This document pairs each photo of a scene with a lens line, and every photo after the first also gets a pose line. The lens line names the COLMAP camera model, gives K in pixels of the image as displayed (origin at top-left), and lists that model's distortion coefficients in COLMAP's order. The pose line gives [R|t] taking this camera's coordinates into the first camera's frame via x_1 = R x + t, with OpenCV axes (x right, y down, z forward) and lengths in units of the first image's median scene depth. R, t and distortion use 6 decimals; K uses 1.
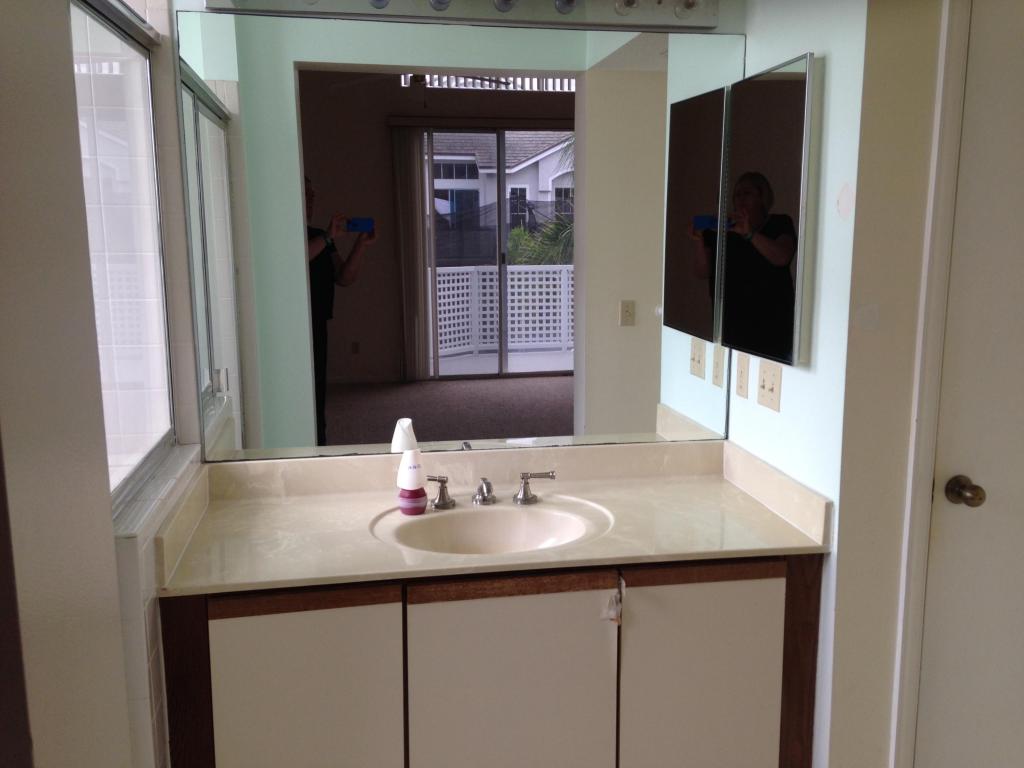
lens RADIAL K [[929.0, 0, 526.7], [0, 929.0, 386.6], [0, 0, 1]] dist [0.184041, -0.281974]
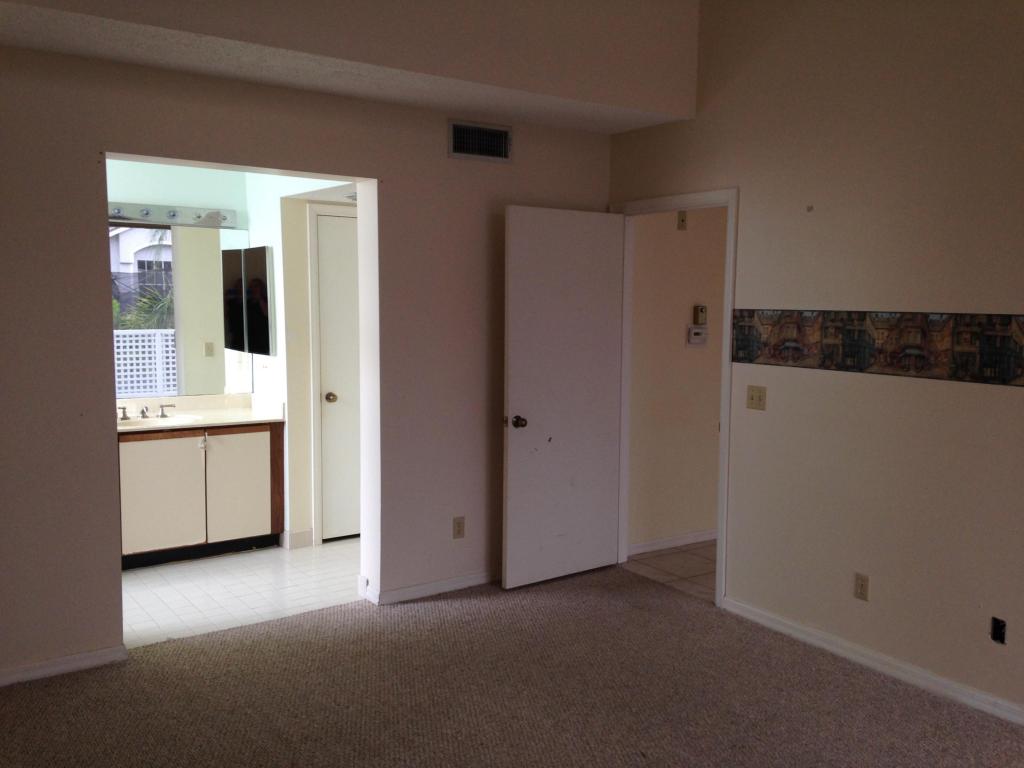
lens RADIAL K [[929.0, 0, 526.7], [0, 929.0, 386.6], [0, 0, 1]] dist [0.184041, -0.281974]
pose [[0.912463, -0.029490, 0.408095, -0.139121], [0.060427, 0.996175, -0.063122, 0.255835], [-0.404672, 0.082257, 0.910755, -1.597446]]
